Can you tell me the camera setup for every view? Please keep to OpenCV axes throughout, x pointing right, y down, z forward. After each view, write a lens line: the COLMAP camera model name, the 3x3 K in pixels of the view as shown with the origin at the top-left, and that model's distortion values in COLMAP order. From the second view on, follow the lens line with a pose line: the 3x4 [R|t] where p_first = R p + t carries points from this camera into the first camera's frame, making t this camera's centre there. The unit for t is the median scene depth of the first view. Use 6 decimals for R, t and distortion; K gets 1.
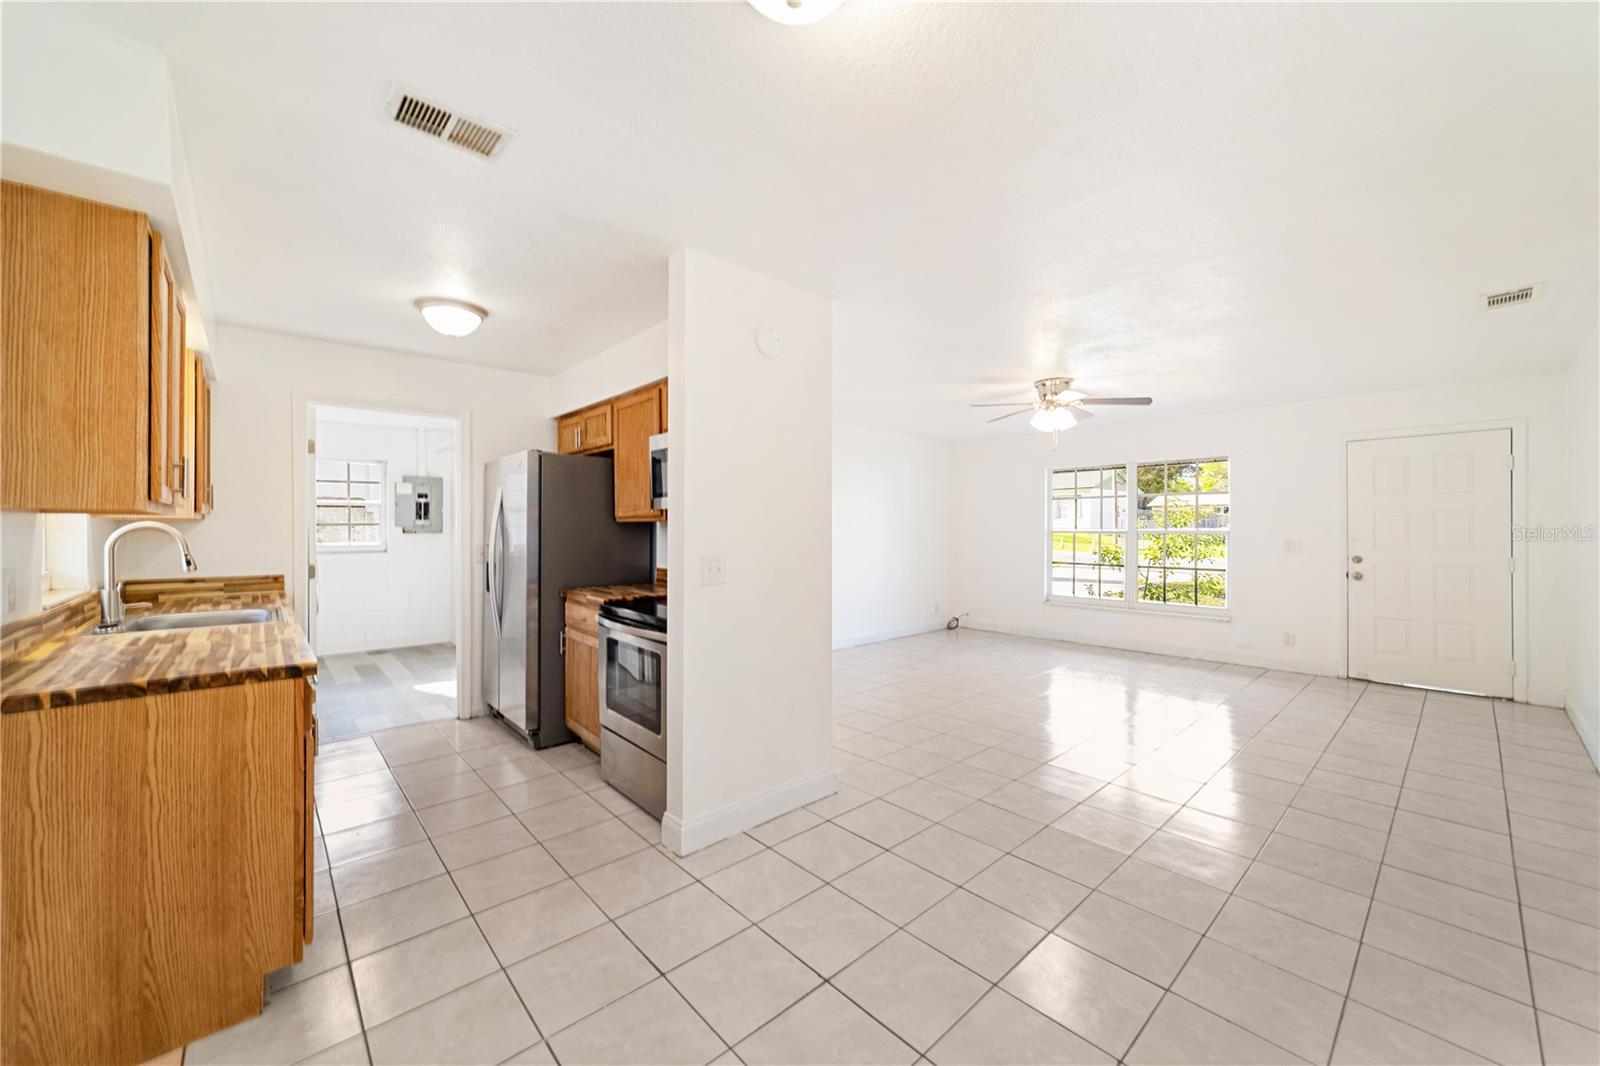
lens RADIAL K [[615.4, 0, 798.9], [0, 615.4, 531.6], [0, 0, 1]] dist [-0.015158, 0.006610]
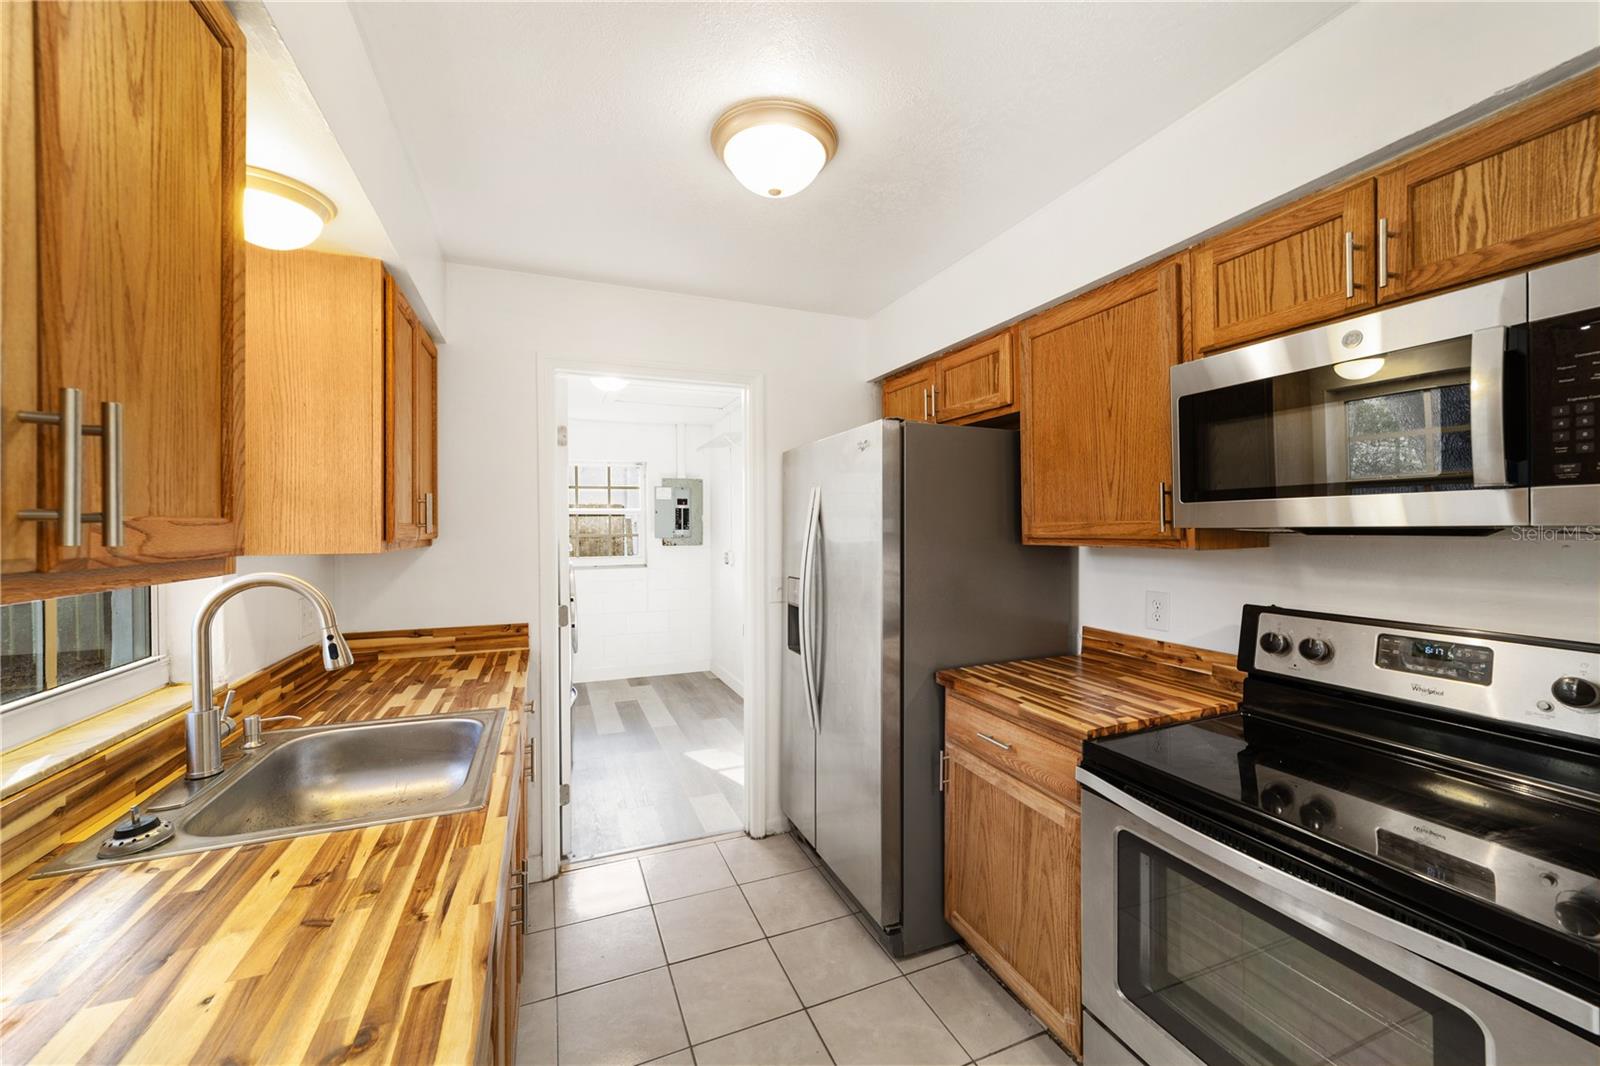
lens RADIAL K [[615.4, 0, 796.9], [0, 615.4, 529.4], [0, 0, 1]] dist [-0.015158, 0.006610]
pose [[0.942394, -0.003631, -0.334484, -0.323848], [0.003090, 0.999993, -0.002149, -0.031504], [0.334490, 0.000991, 0.942399, 0.444983]]
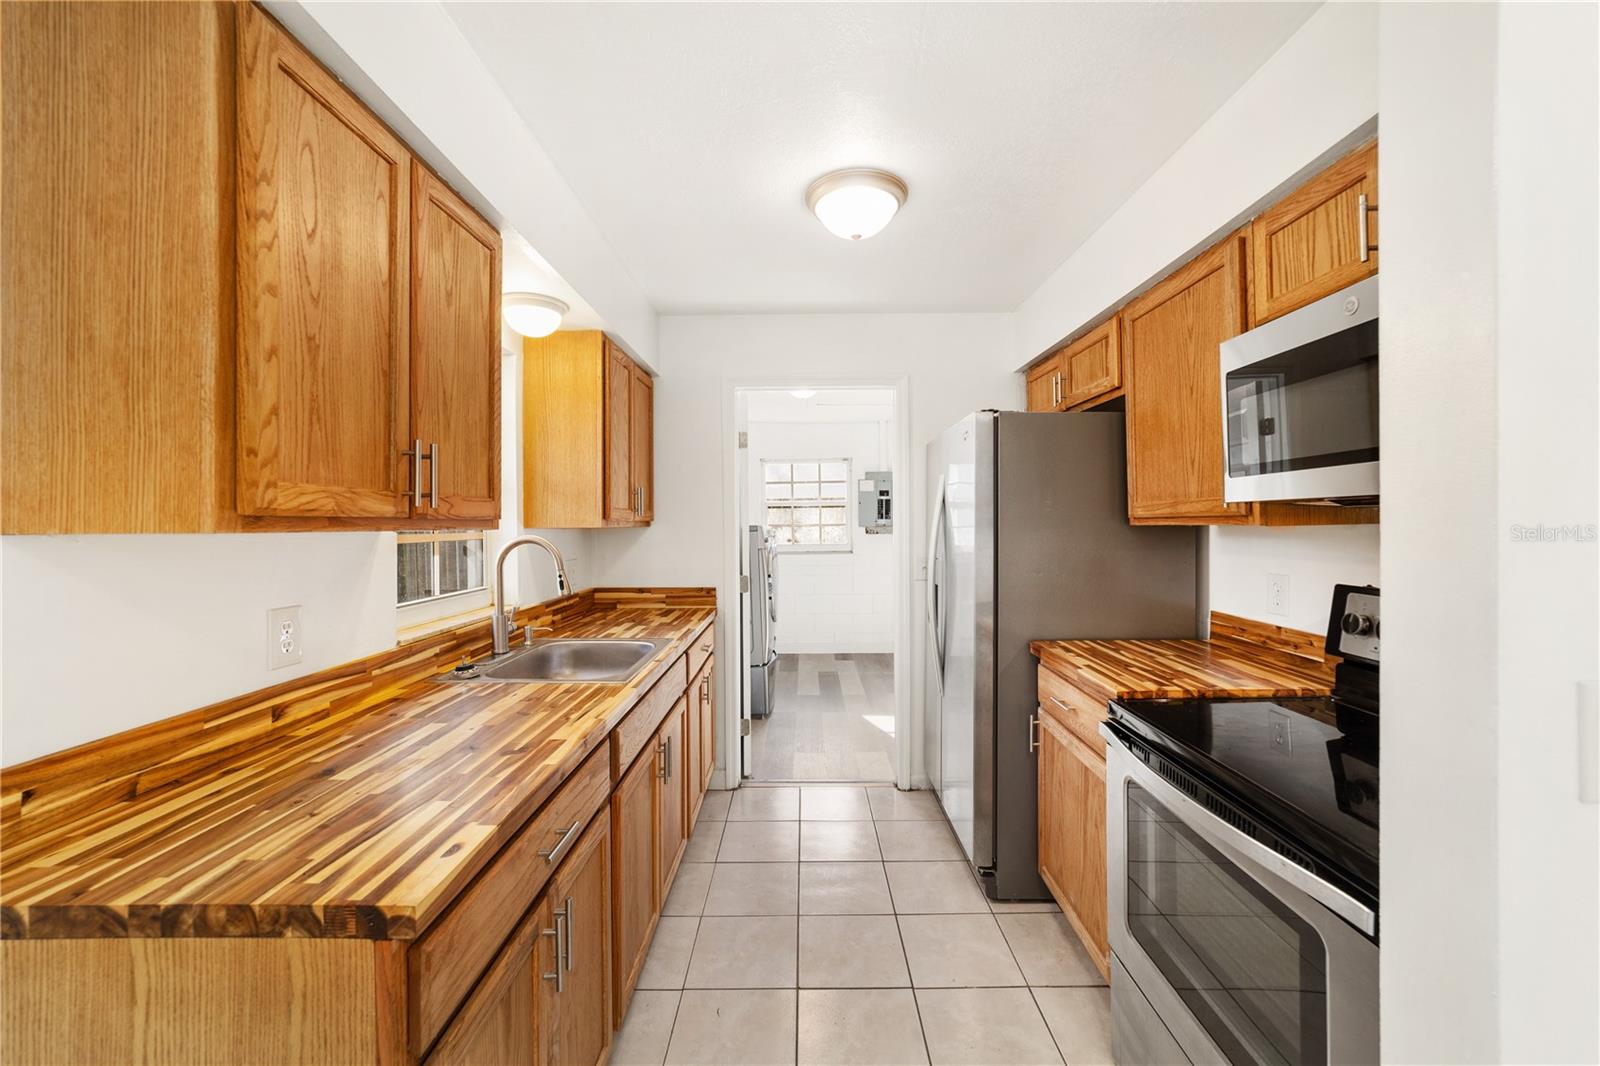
lens RADIAL K [[615.4, 0, 795.6], [0, 615.4, 522.6], [0, 0, 1]] dist [-0.015158, 0.006610]
pose [[0.738160, -0.005194, -0.674605, -0.156968], [0.002637, 0.999985, -0.004814, -0.017834], [0.674620, 0.001774, 0.738163, 0.415078]]
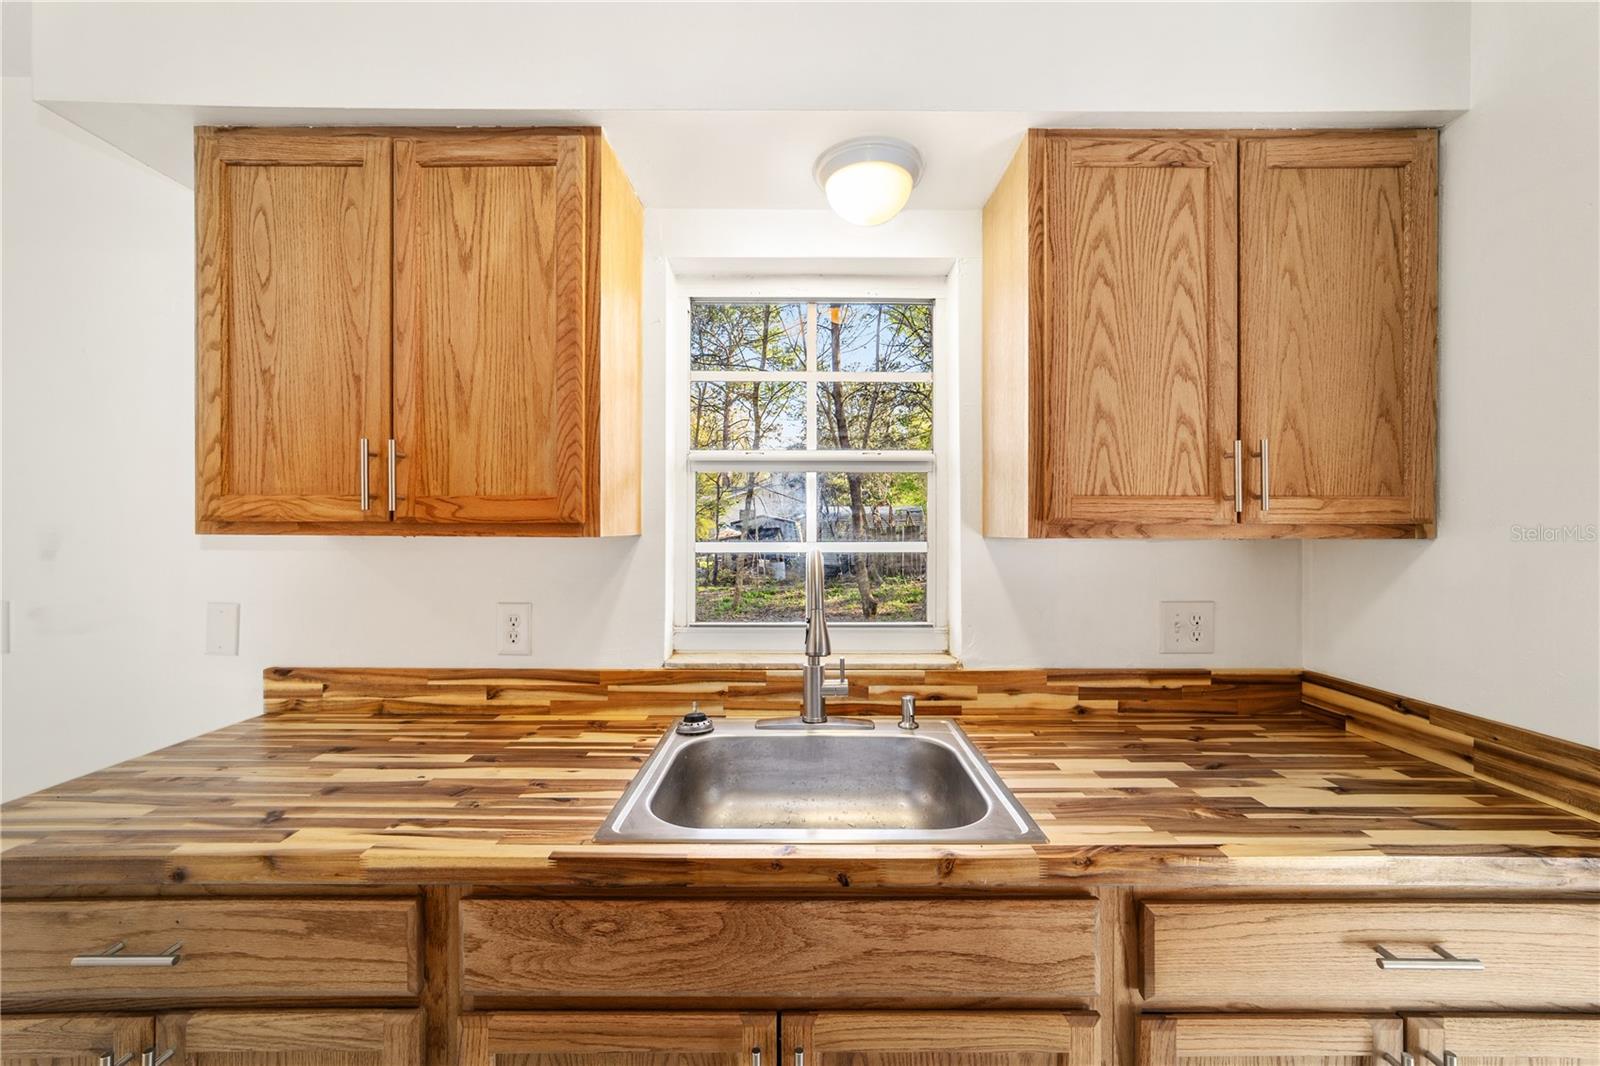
lens RADIAL K [[615.4, 0, 797.1], [0, 615.4, 533.3], [0, 0, 1]] dist [-0.015158, 0.006610]
pose [[-0.667112, -0.001419, -0.744956, -0.440061], [-0.005842, 0.999977, 0.003327, -0.018993], [0.744934, 0.006572, -0.667105, 0.883478]]
